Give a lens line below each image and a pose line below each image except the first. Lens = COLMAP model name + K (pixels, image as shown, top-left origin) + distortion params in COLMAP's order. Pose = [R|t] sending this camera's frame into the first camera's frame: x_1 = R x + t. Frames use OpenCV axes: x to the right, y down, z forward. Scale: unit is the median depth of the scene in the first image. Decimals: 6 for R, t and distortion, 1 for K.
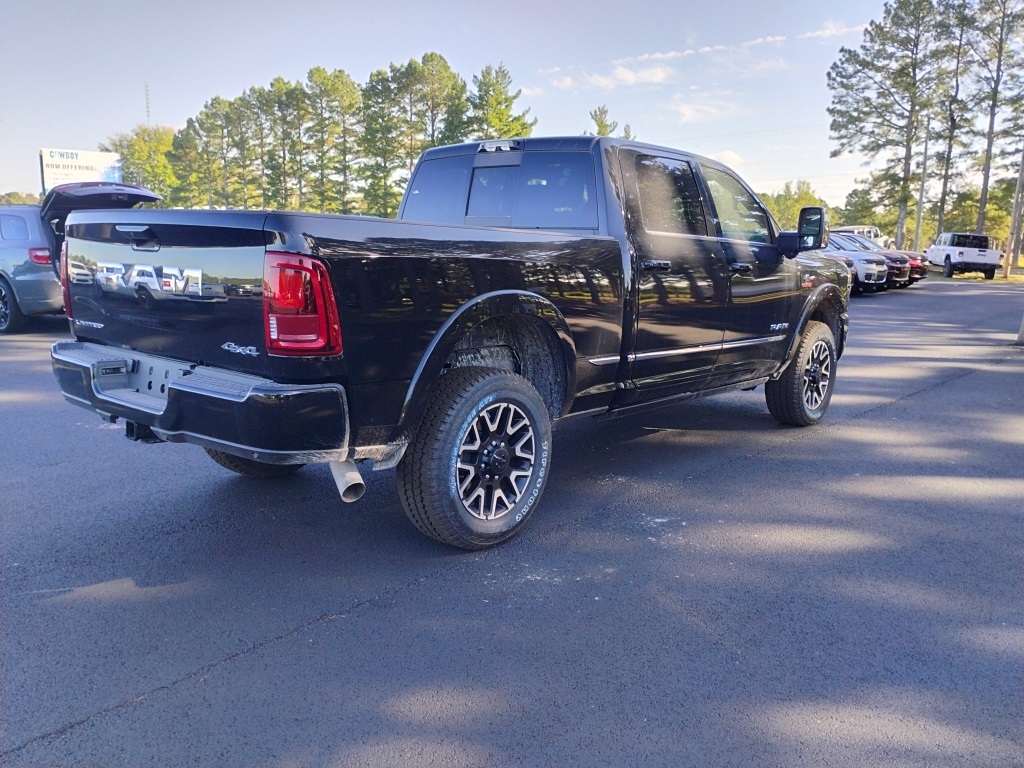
lens RADIAL K [[849.3, 0, 516.7], [0, 849.3, 387.1], [0, 0, 1]] dist [0.065120, -0.084793]
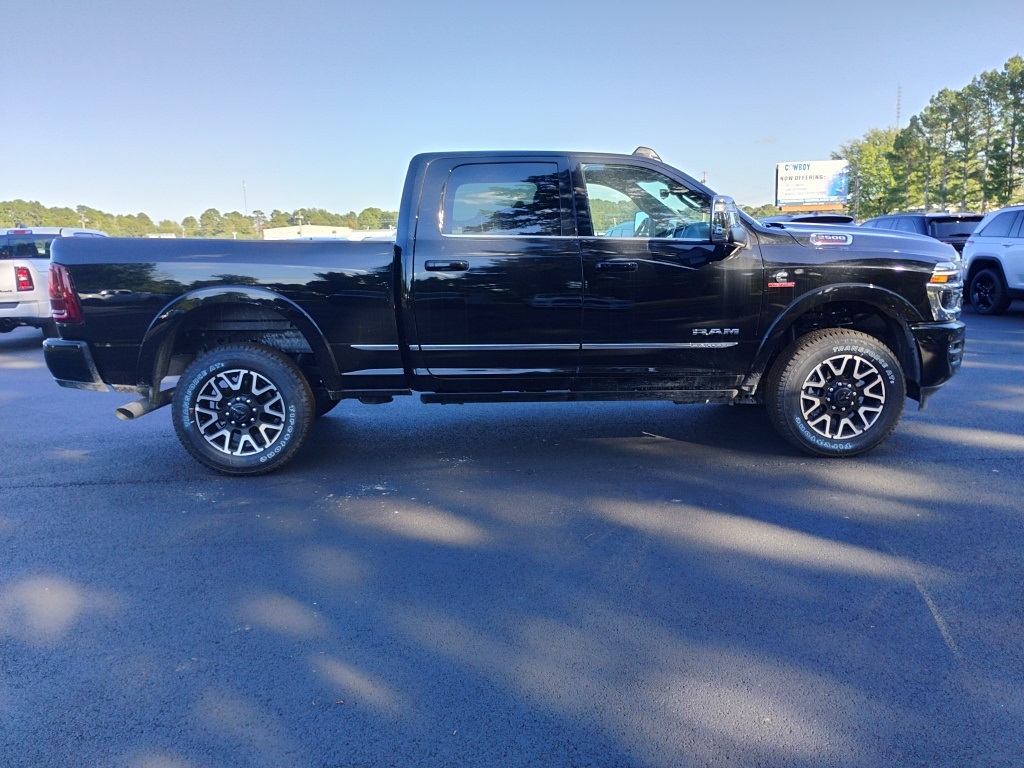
lens RADIAL K [[849.3, 0, 513.2], [0, 849.3, 391.2], [0, 0, 1]] dist [0.065120, -0.084793]
pose [[0.686020, 0.092353, -0.721698, 0.082866], [-0.091238, 0.995001, 0.040599, -0.002739], [0.721839, 0.037995, 0.691017, 0.025066]]
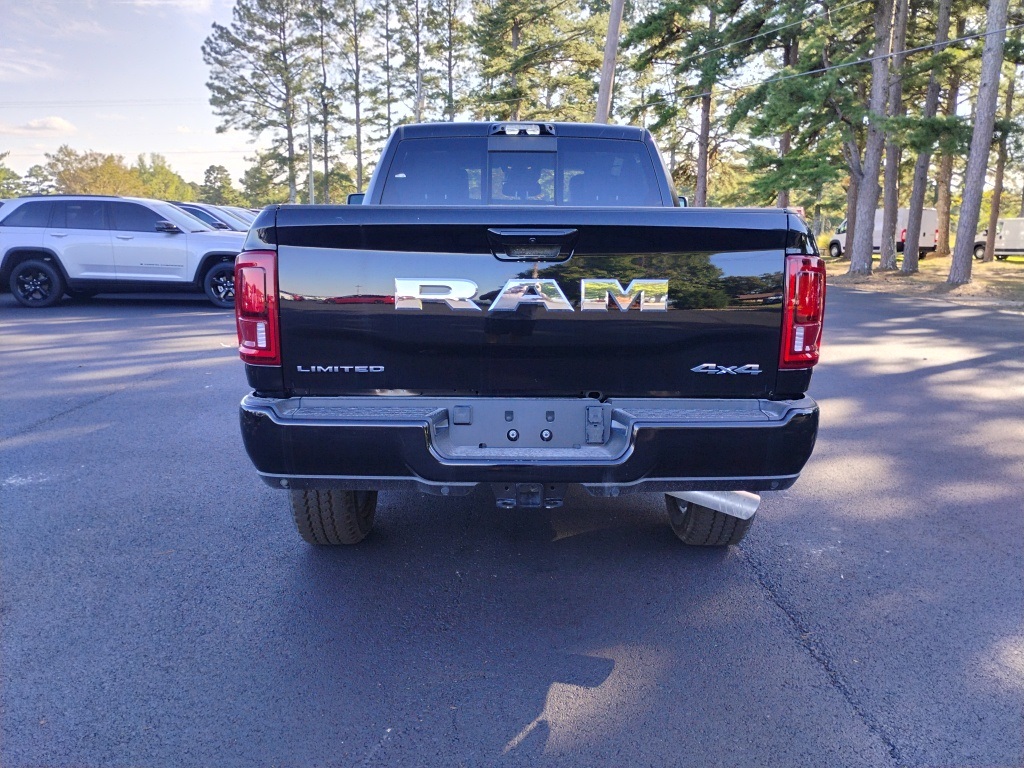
lens RADIAL K [[849.3, 0, 504.6], [0, 849.3, 386.6], [0, 0, 1]] dist [0.065120, -0.084793]
pose [[0.761308, -0.133671, 0.634462, -0.053309], [0.116513, 0.990794, 0.068937, -0.005736], [-0.637836, 0.021441, 0.769874, 0.024376]]
